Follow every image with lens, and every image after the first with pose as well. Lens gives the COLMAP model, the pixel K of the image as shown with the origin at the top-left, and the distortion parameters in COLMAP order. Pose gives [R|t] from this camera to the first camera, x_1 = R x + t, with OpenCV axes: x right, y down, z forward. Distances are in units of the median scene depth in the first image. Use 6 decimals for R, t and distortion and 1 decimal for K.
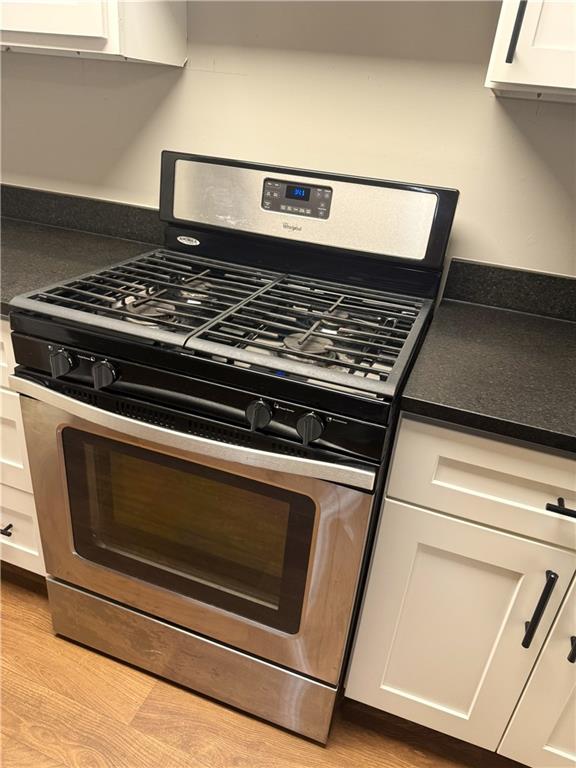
lens RADIAL K [[548.7, 0, 288.5], [0, 548.7, 390.2], [0, 0, 1]] dist [0.012186, -0.014391]
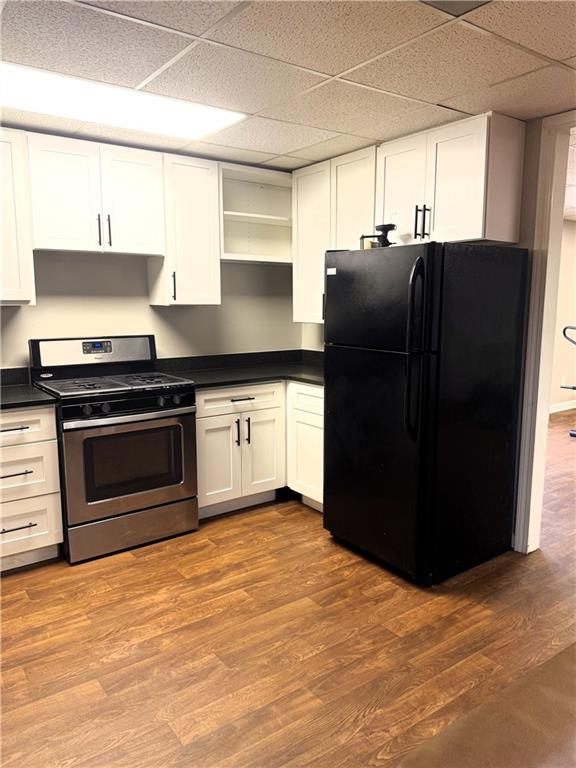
lens RADIAL K [[548.7, 0, 287.4], [0, 548.7, 383.6], [0, 0, 1]] dist [0.012186, -0.014391]
pose [[0.562098, -0.218592, 0.797661, -1.552425], [0.424218, 0.904113, -0.051174, 0.304585], [-0.709989, 0.367148, 0.600931, -1.088095]]
